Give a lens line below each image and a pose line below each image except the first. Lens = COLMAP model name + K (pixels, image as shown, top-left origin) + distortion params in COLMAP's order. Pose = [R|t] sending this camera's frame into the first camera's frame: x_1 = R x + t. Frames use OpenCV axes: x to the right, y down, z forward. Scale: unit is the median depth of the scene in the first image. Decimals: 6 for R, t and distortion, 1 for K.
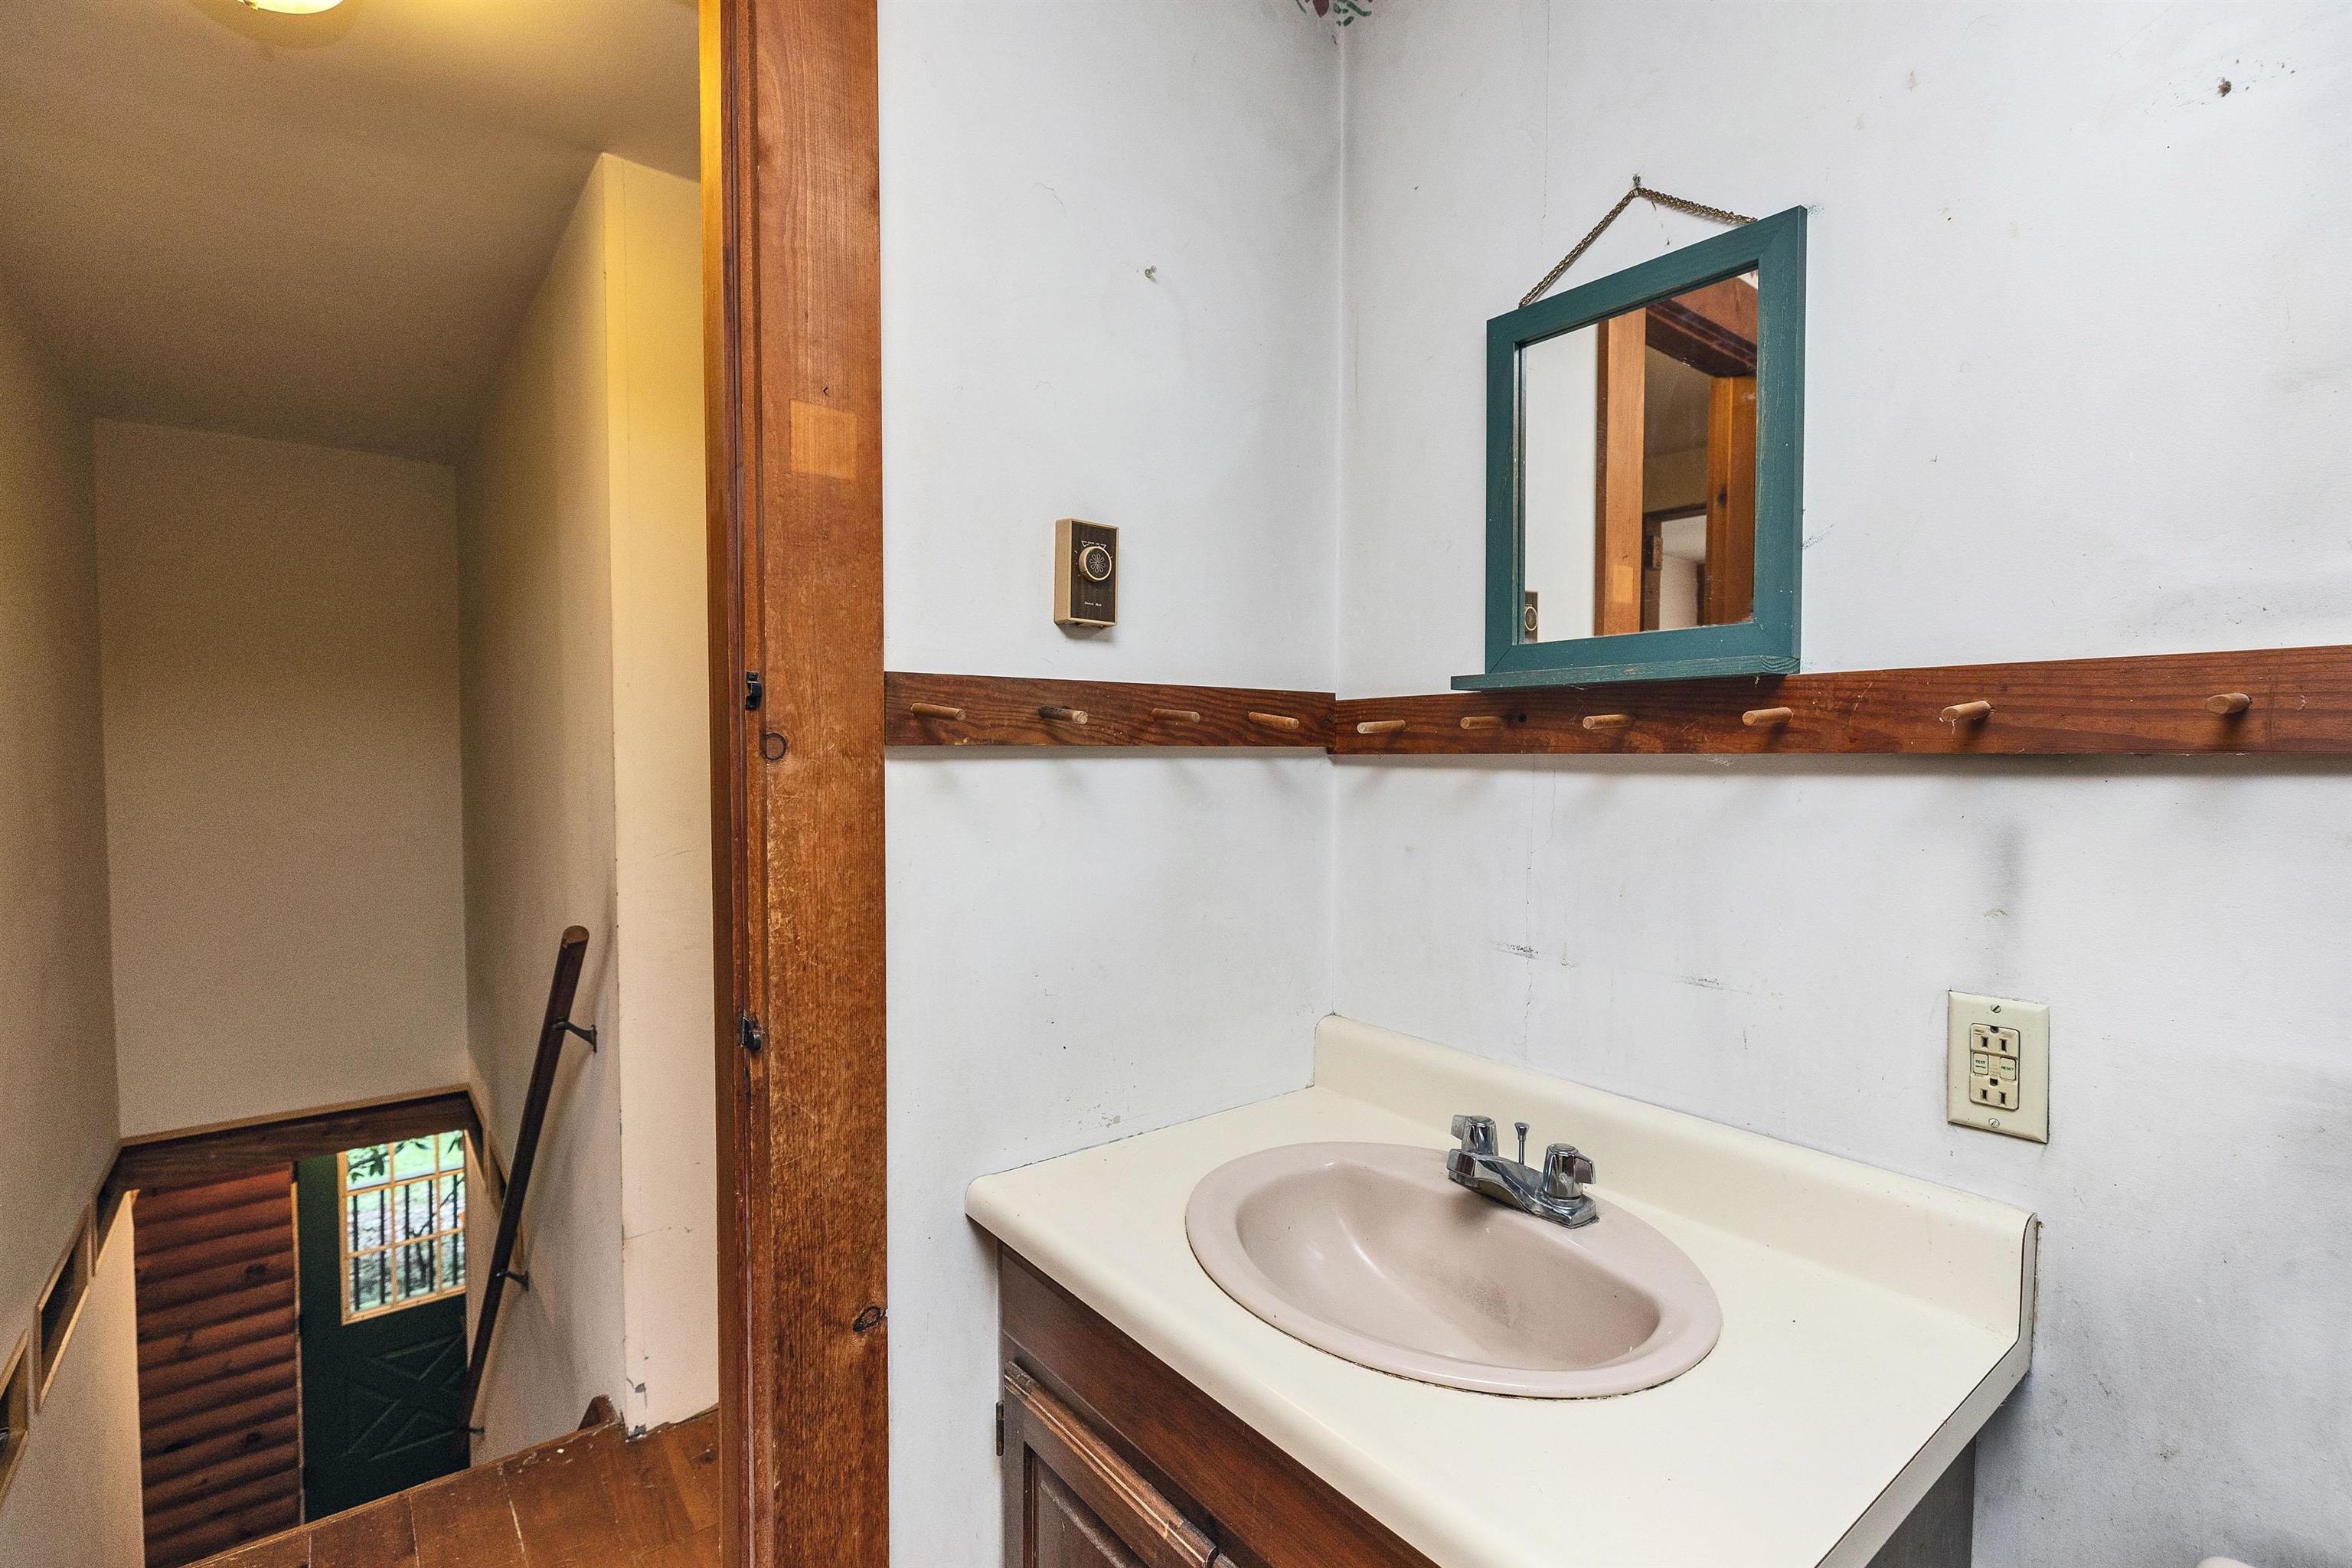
lens RADIAL K [[1067.2, 0, 1171.4], [0, 1067.2, 789.3], [0, 0, 1]] dist [0.002913, -0.000462]
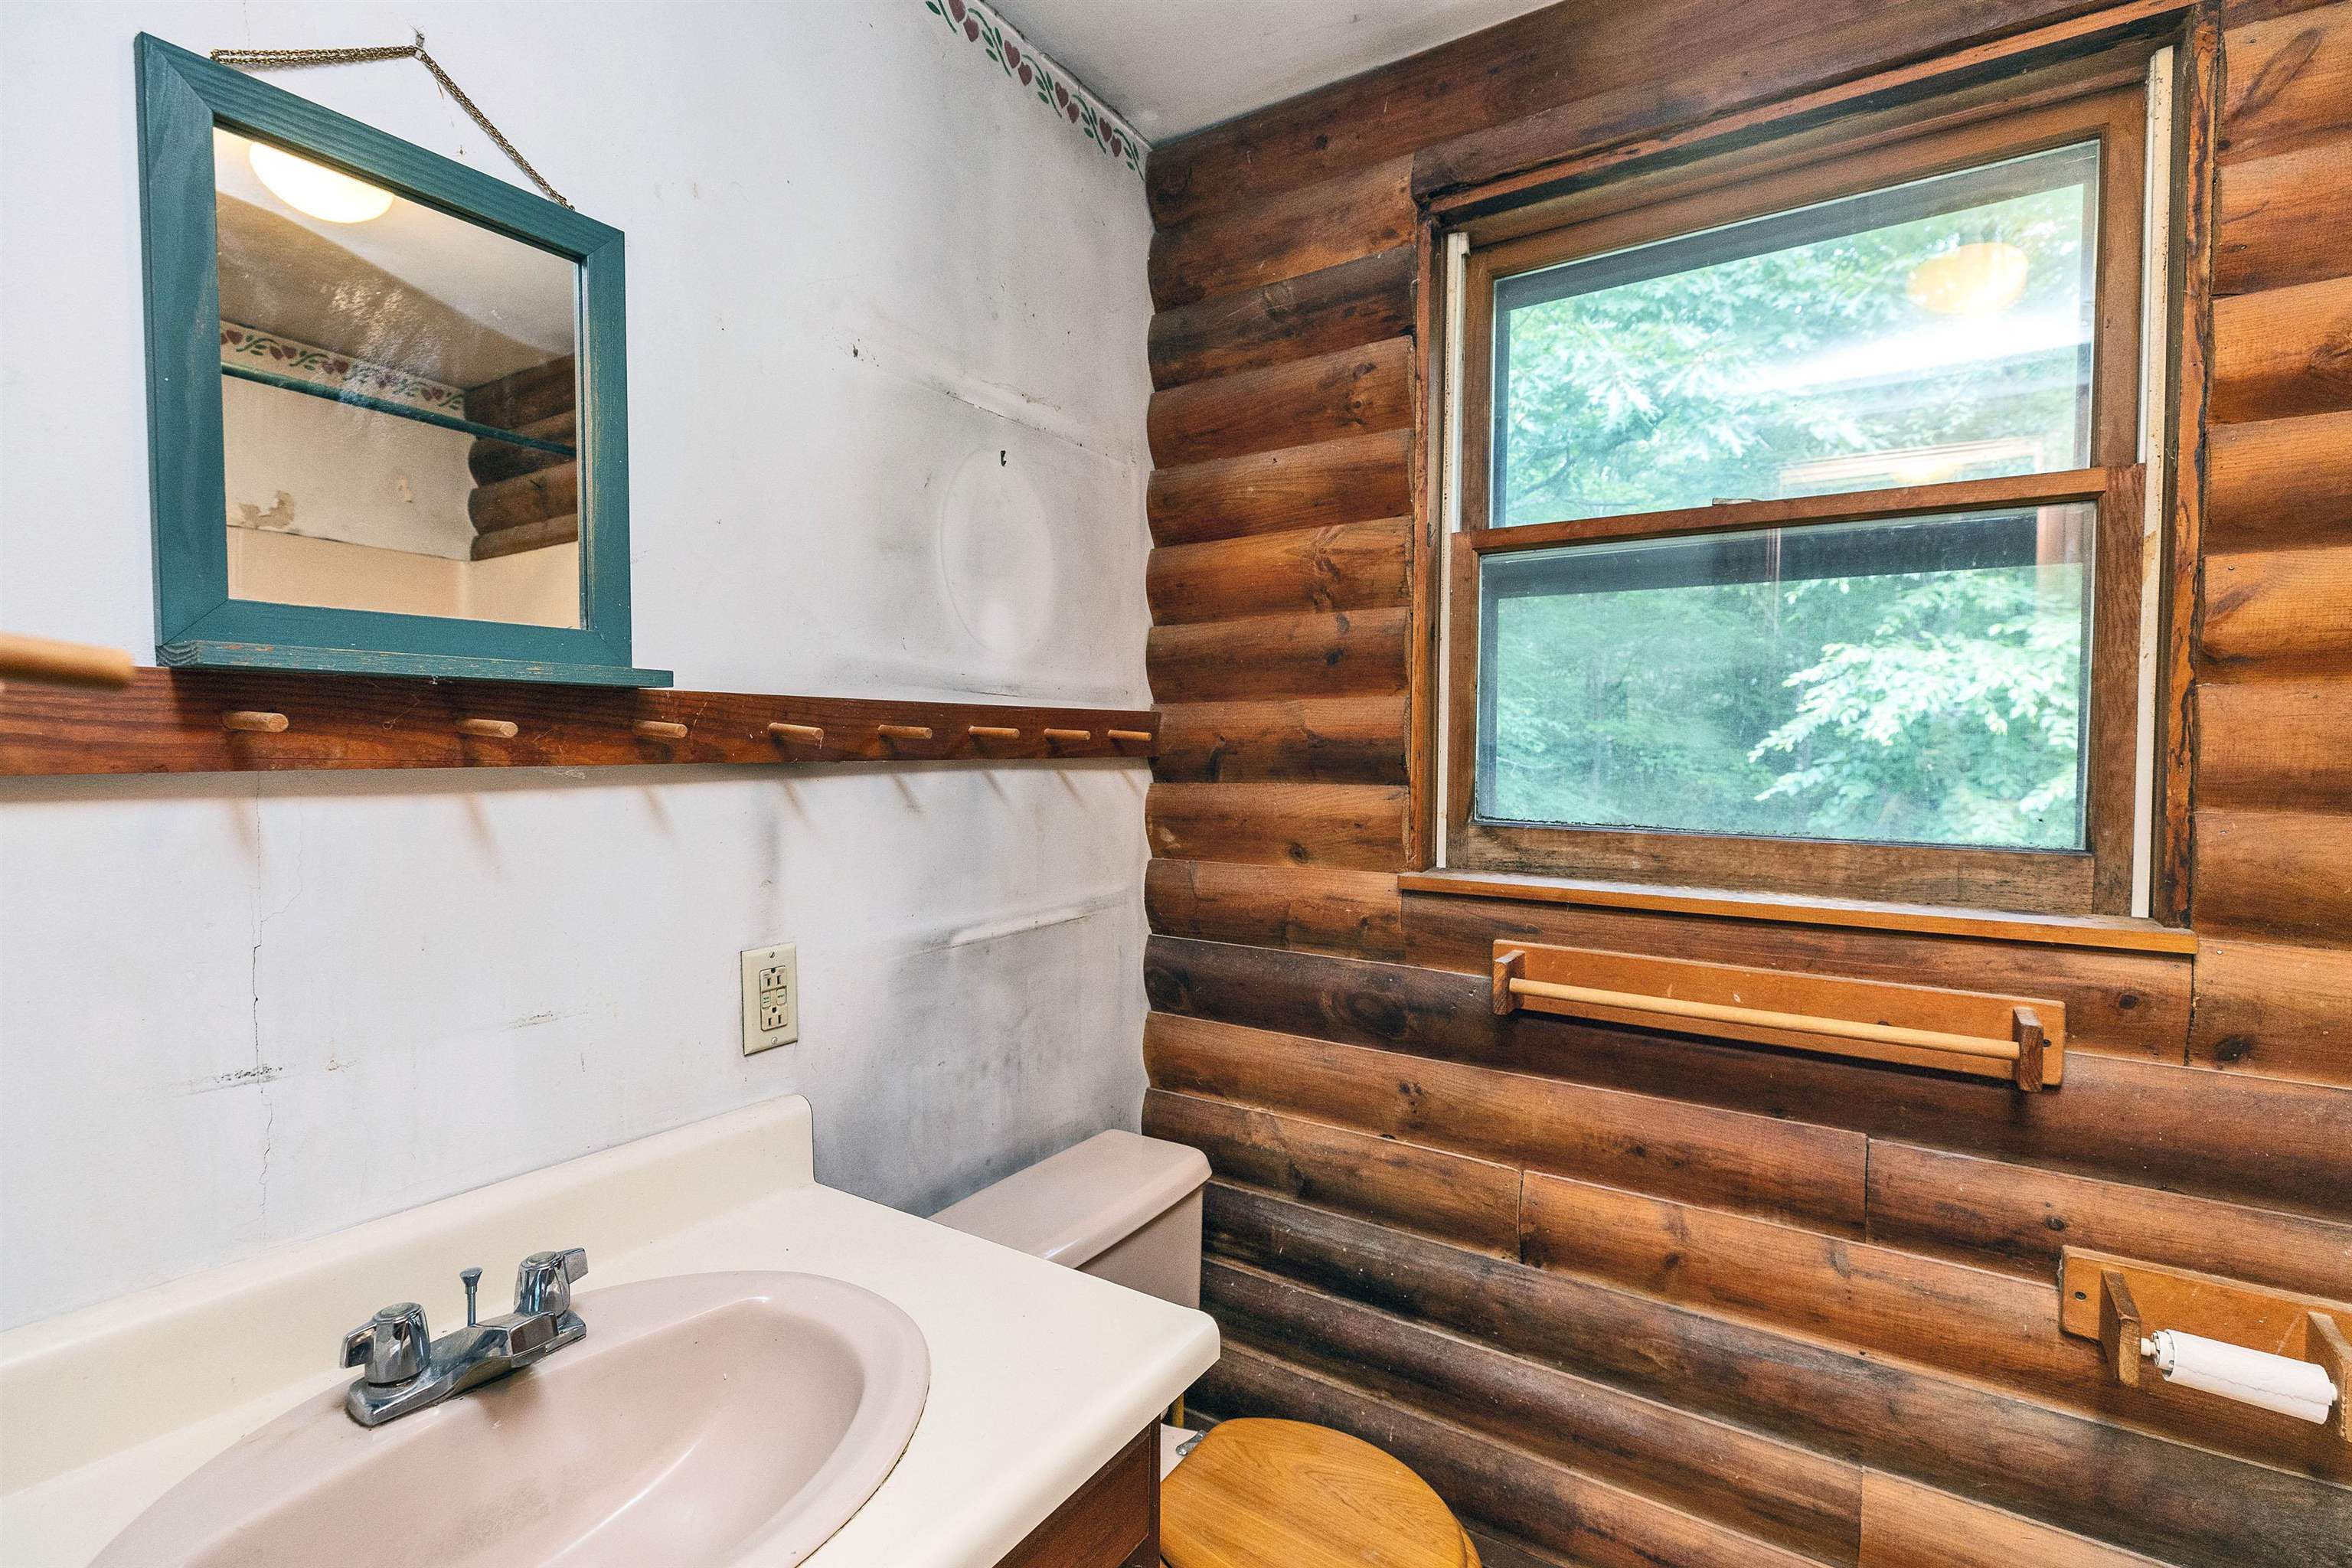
lens RADIAL K [[1067.2, 0, 1171.4], [0, 1067.2, 789.3], [0, 0, 1]] dist [0.002913, -0.000462]
pose [[-0.312222, -0.040475, 0.949147, -0.452890], [0.030054, 0.998171, 0.052451, -0.038857], [-0.949534, 0.044902, -0.310435, 0.667508]]
